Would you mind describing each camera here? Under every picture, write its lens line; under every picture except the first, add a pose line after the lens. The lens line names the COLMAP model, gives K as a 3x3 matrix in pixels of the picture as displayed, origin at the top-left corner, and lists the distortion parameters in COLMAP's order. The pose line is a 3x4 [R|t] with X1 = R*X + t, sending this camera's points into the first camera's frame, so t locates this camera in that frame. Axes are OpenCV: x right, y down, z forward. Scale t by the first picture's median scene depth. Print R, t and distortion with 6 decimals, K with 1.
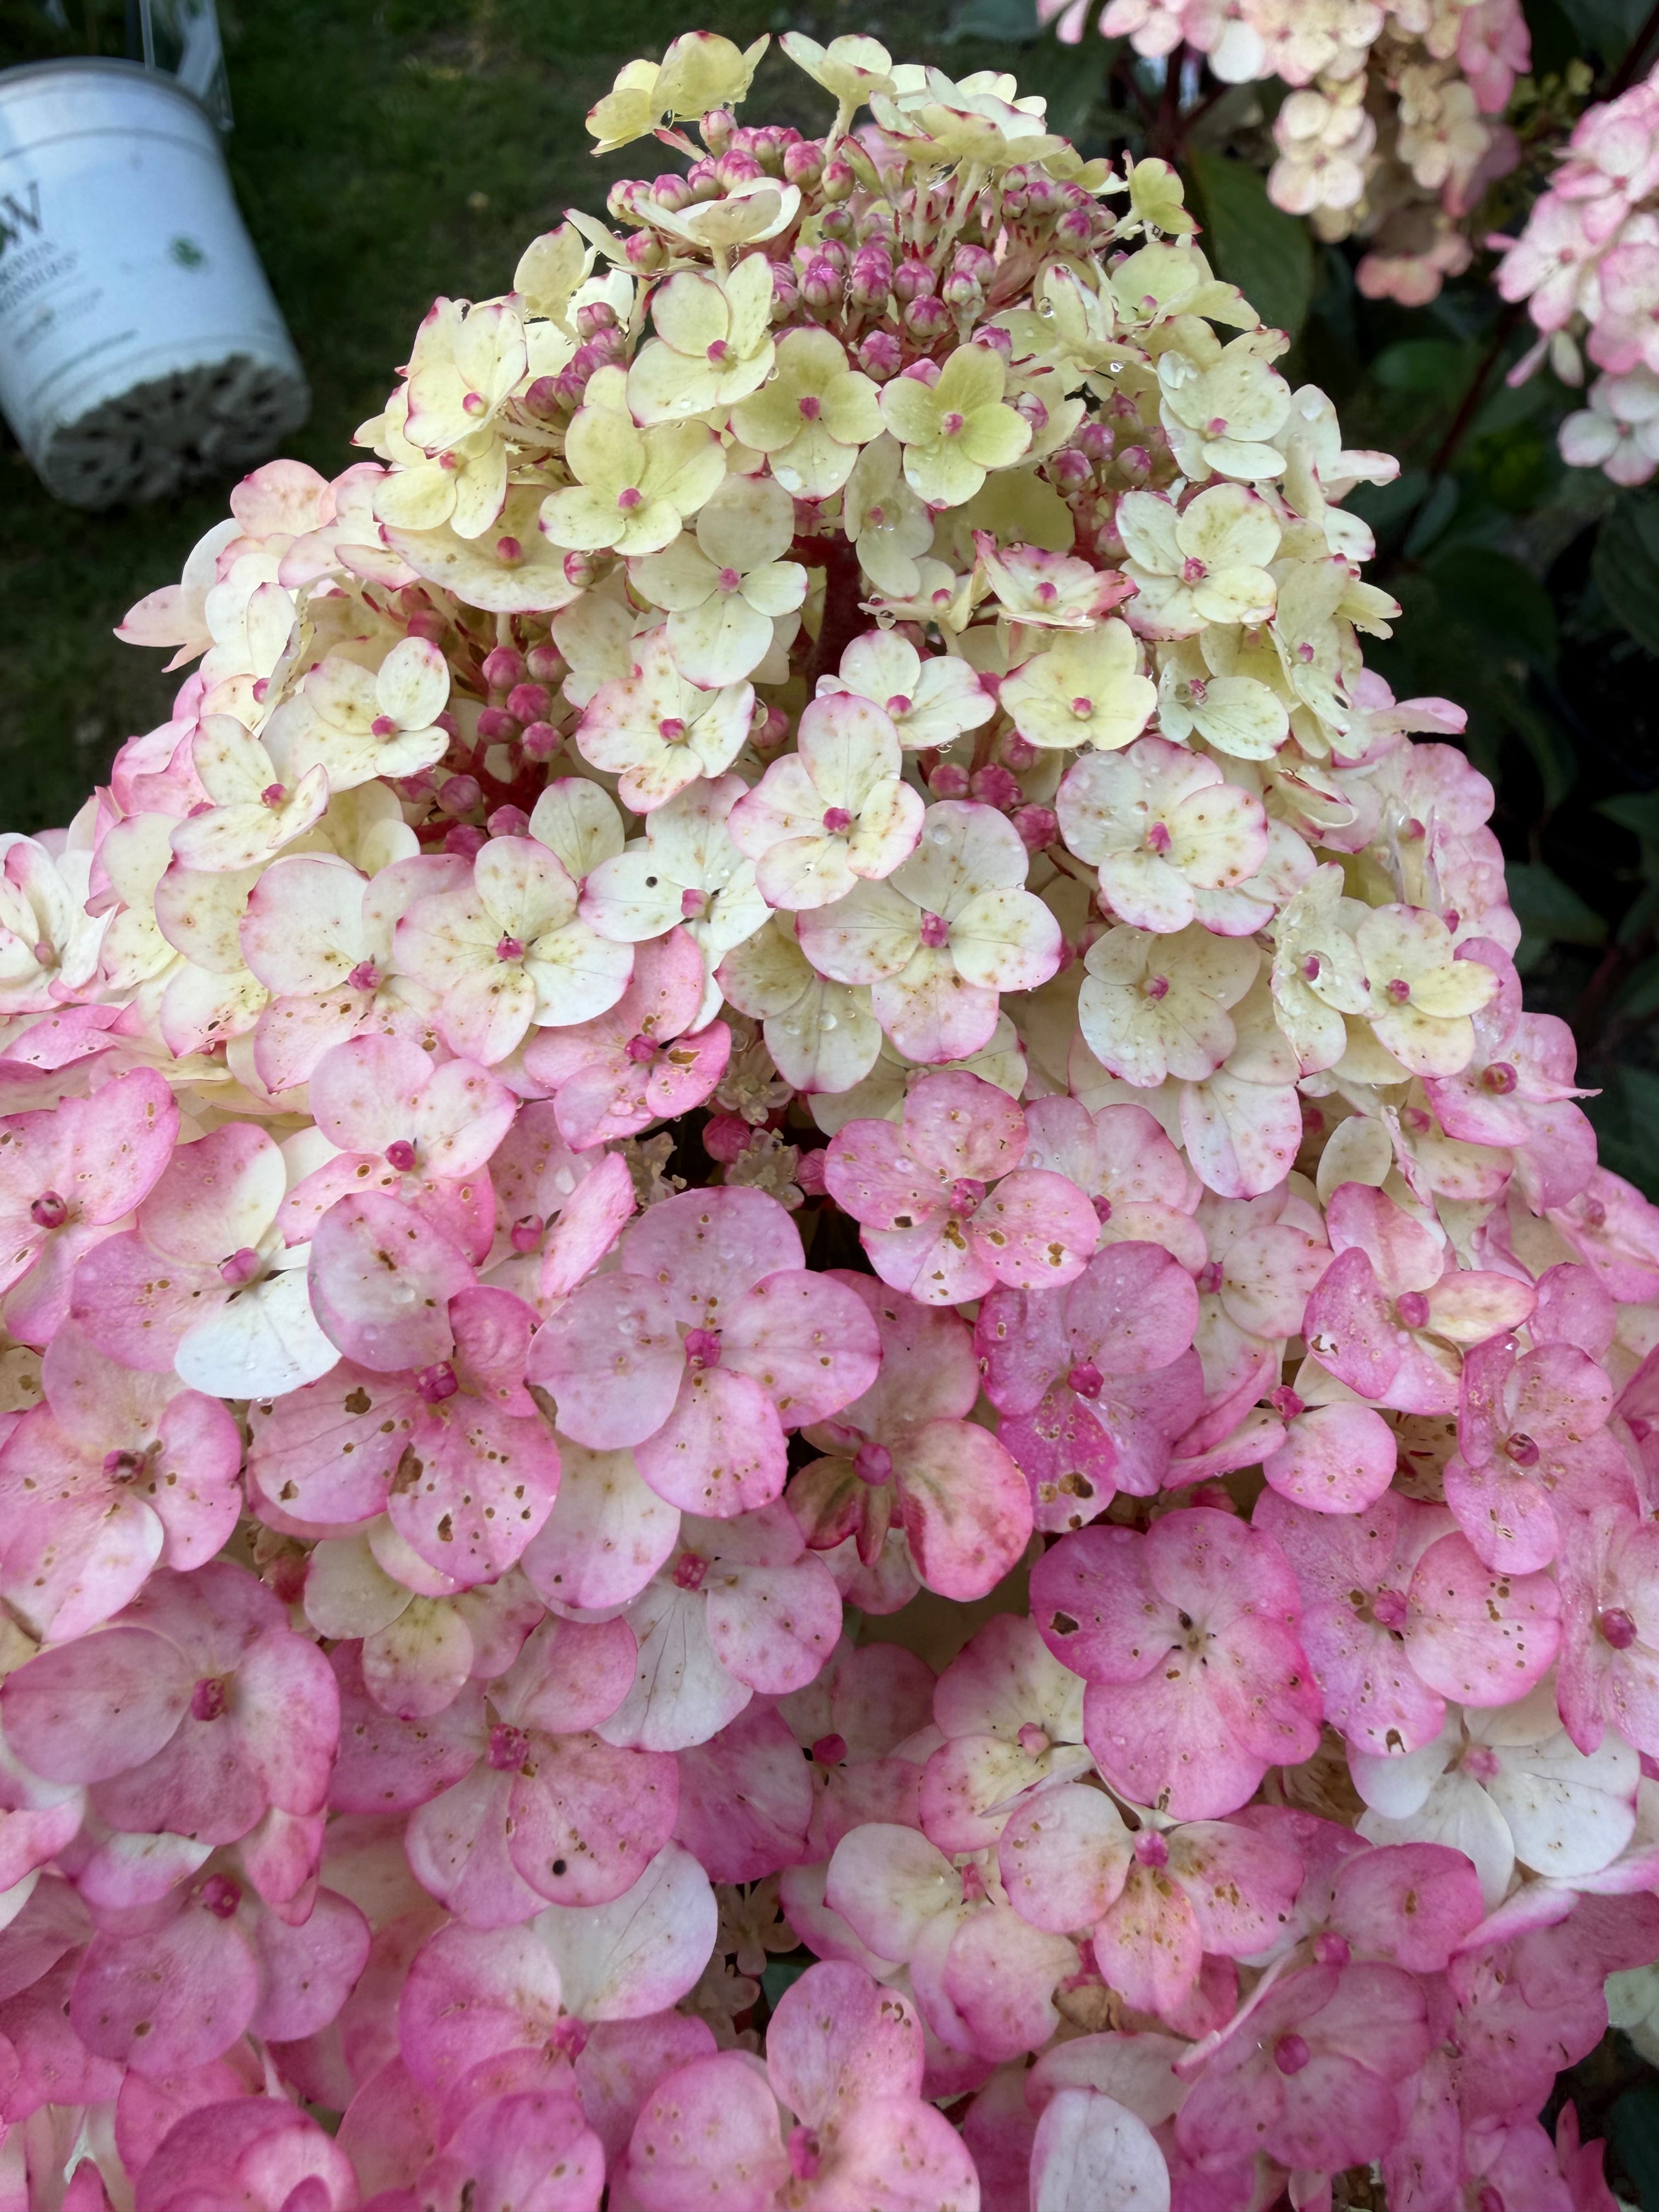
lens RADIAL K [[1532.3, 0, 803.3], [0, 1532.3, 1107.1], [0, 0, 1]] dist [0.007339, -0.001041]
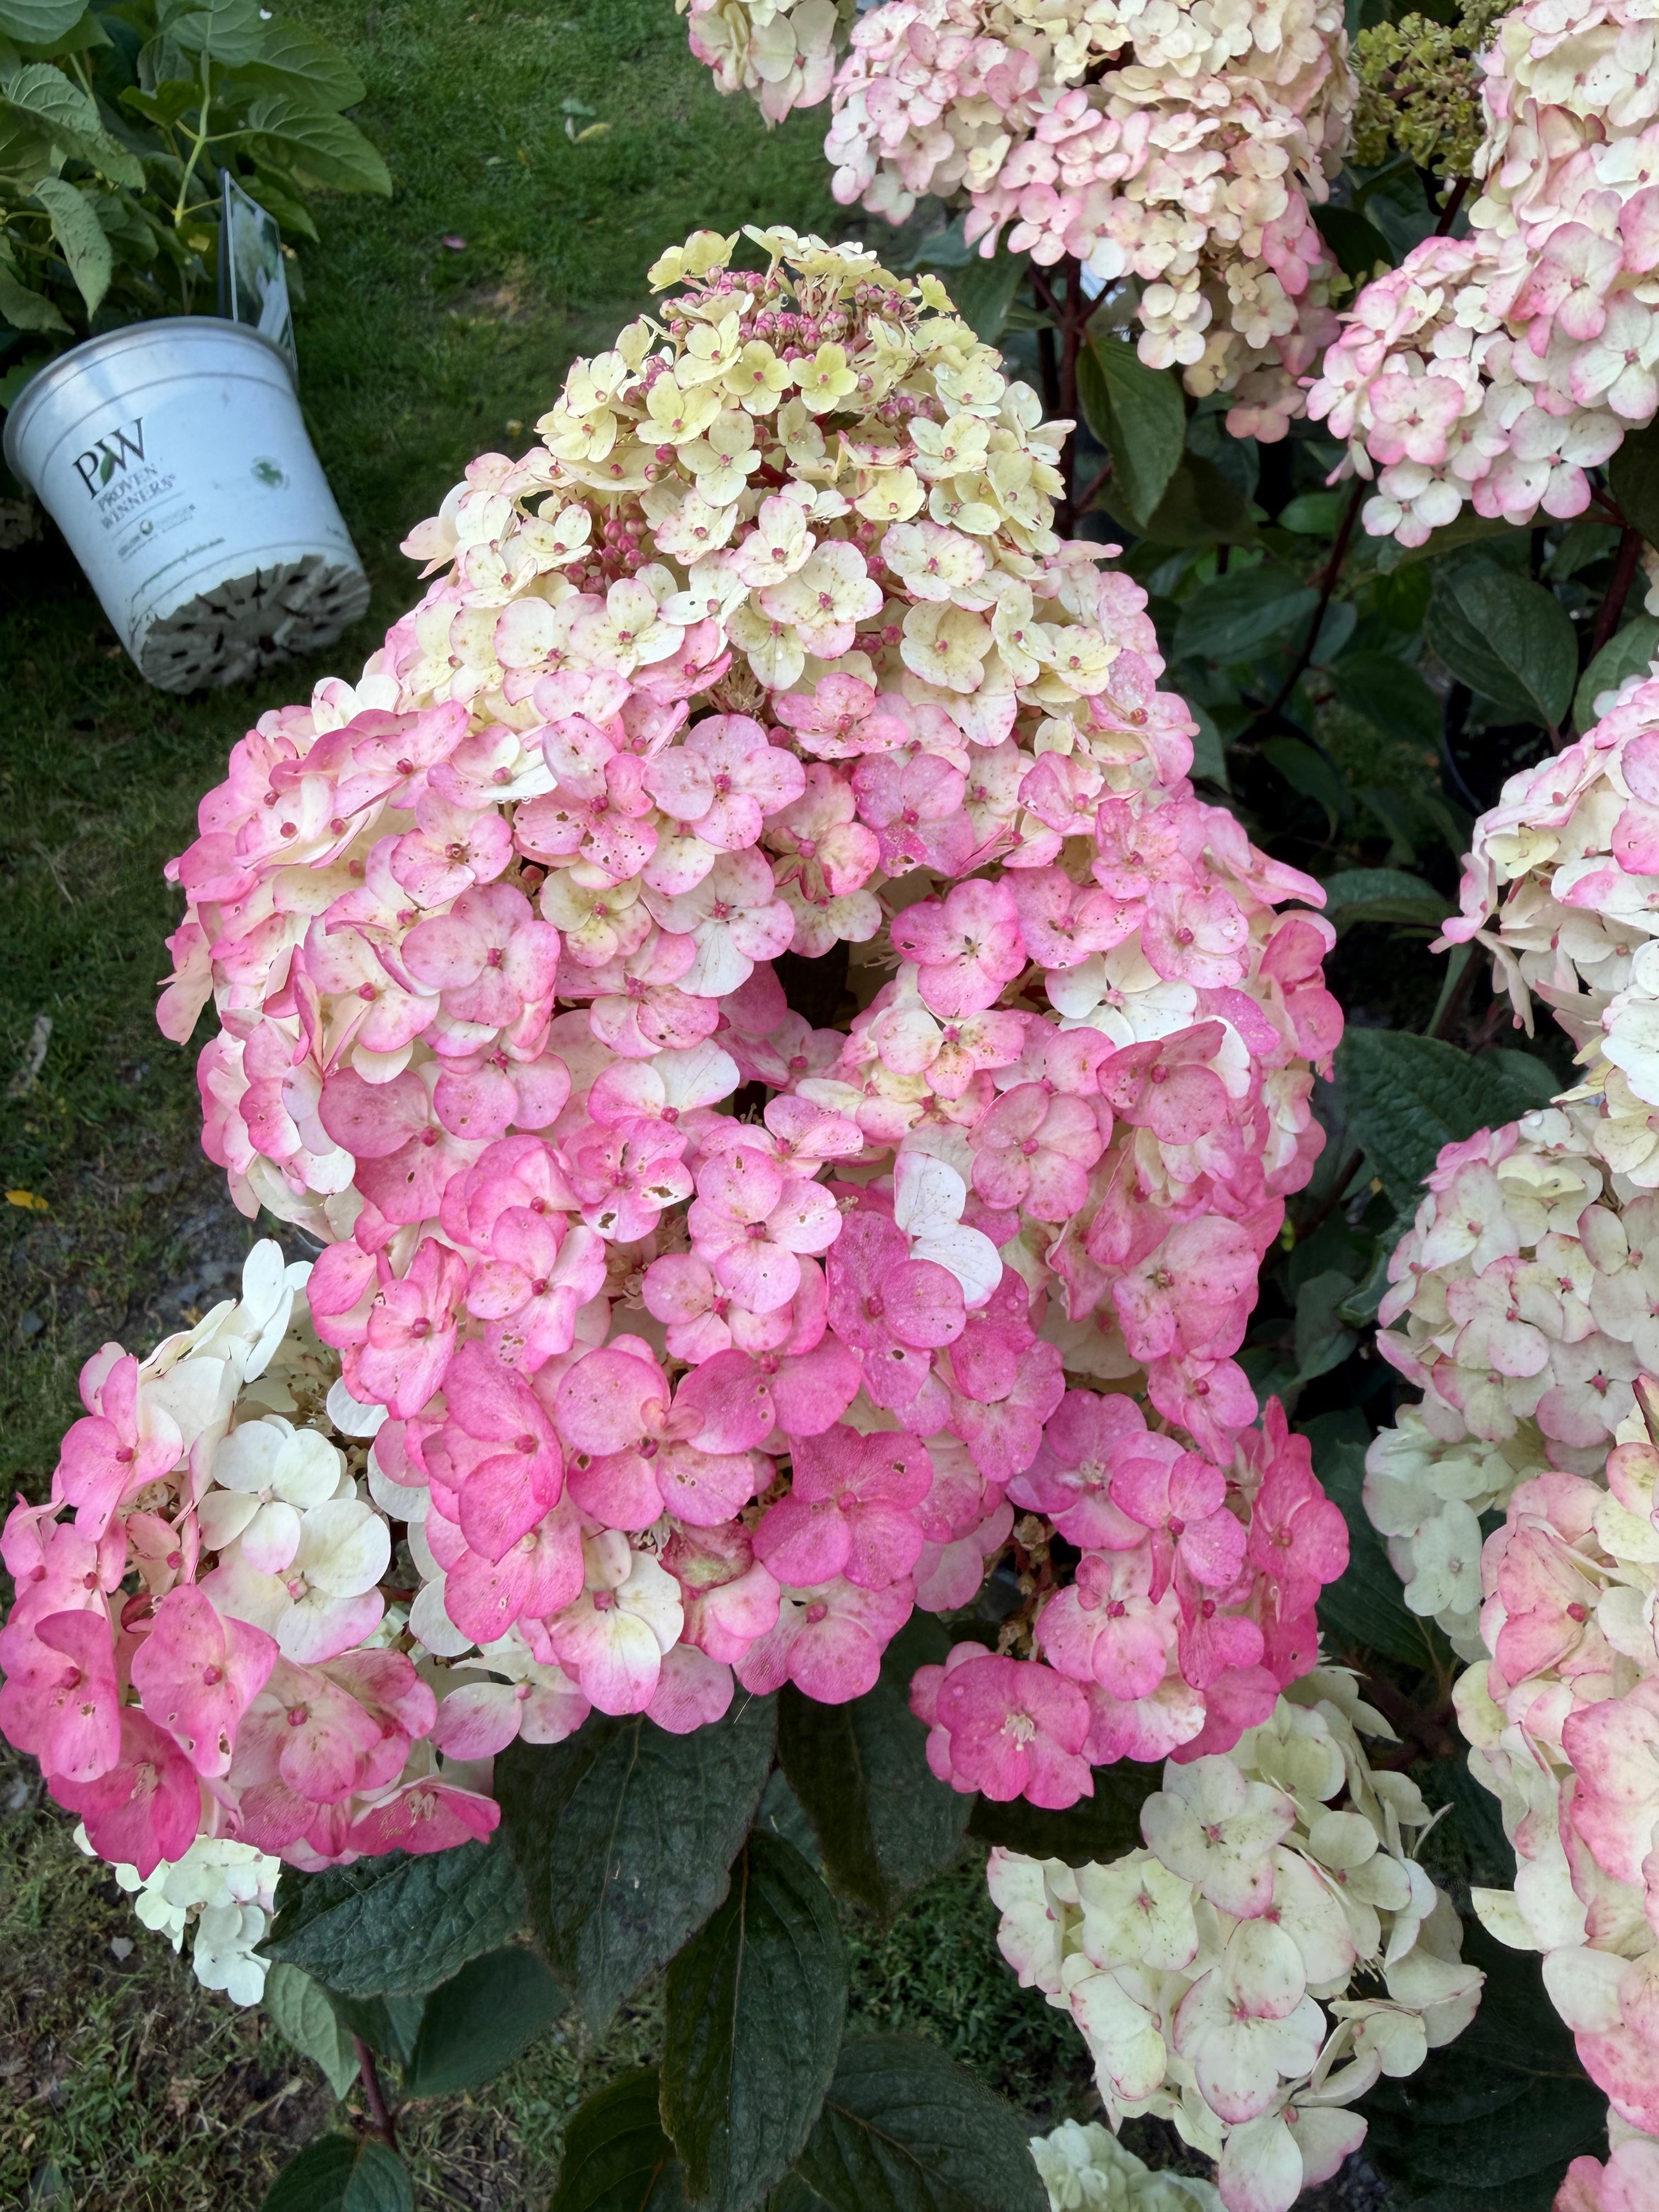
lens RADIAL K [[1585.7, 0, 831.6], [0, 1585.7, 1137.8], [0, 0, 1]] dist [-0.015556, -0.004863]
pose [[0.999181, -0.040171, -0.004869, 0.070017], [0.039350, 0.992637, -0.114560, 0.819714], [0.009435, 0.114275, 0.993404, -1.032376]]
